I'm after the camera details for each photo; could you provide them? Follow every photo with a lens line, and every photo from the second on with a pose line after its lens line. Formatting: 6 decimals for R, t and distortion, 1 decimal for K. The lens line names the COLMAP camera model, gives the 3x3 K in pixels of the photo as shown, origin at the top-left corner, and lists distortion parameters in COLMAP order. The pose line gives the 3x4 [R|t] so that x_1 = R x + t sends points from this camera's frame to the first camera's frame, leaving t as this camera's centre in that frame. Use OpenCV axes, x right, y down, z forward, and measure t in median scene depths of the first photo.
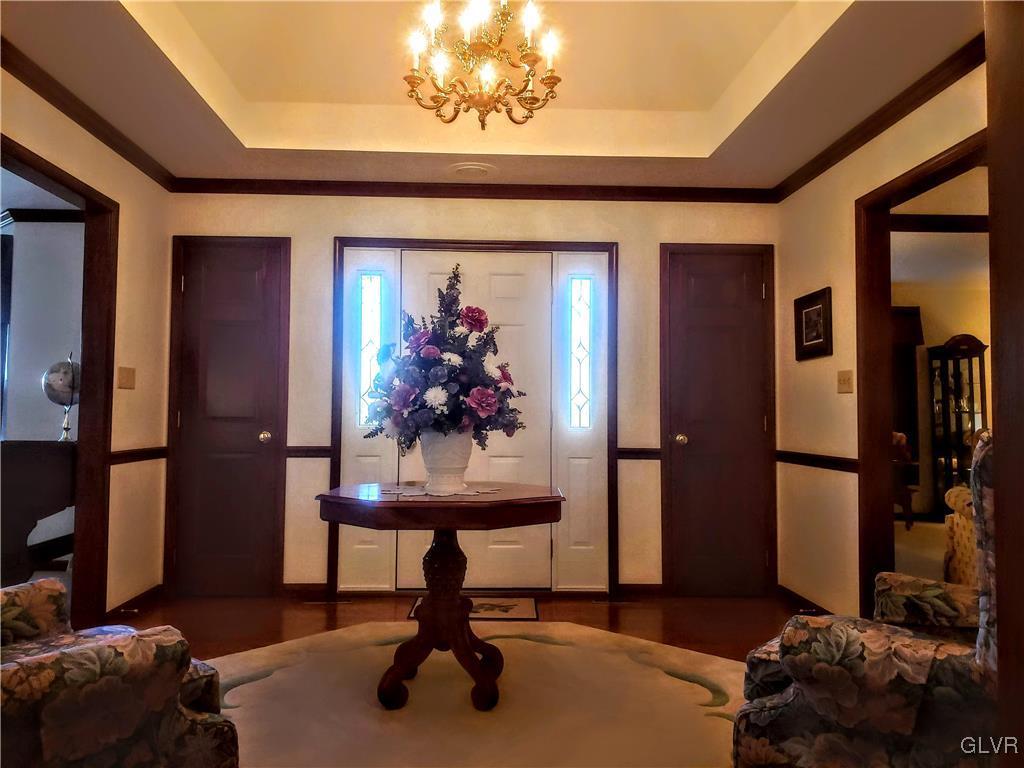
lens RADIAL K [[786.9, 0, 500.9], [0, 786.9, 383.6], [0, 0, 1]] dist [0.035902, -0.000725]
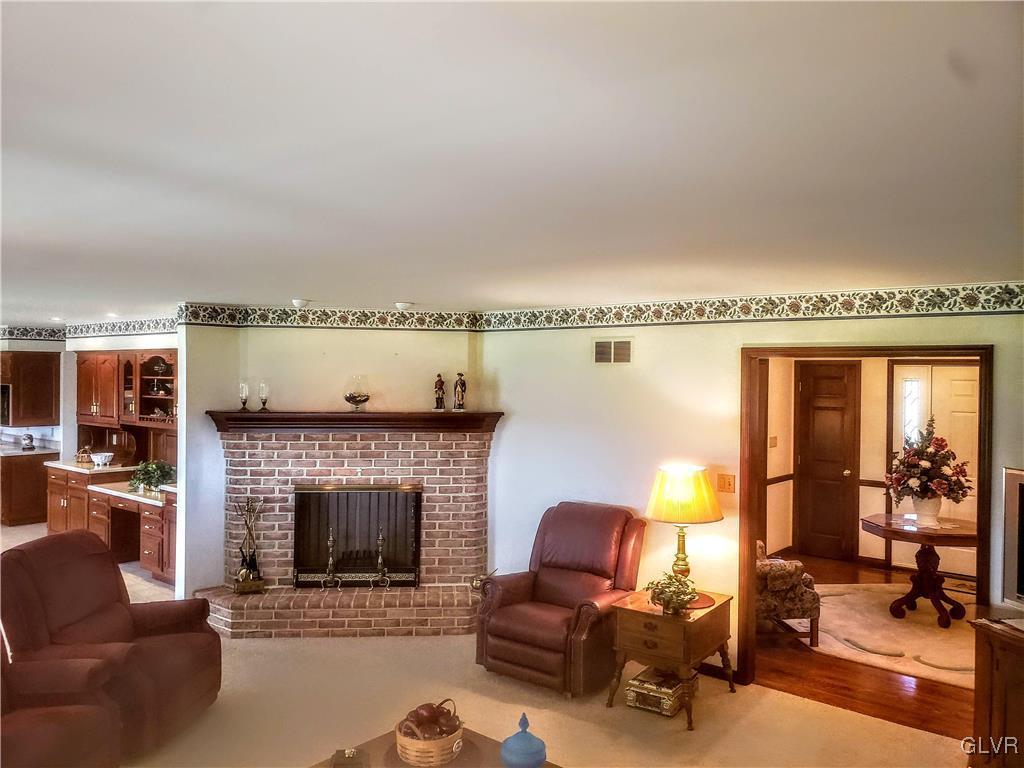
lens RADIAL K [[792.4, 0, 512.0], [0, 792.4, 384.0], [0, 0, 1]] dist [0.009791, 0.044580]
pose [[0.743551, 0.005963, -0.668653, 0.408453], [0.026284, 0.998927, 0.038137, -0.267334], [0.668162, -0.045932, 0.742596, -1.001196]]
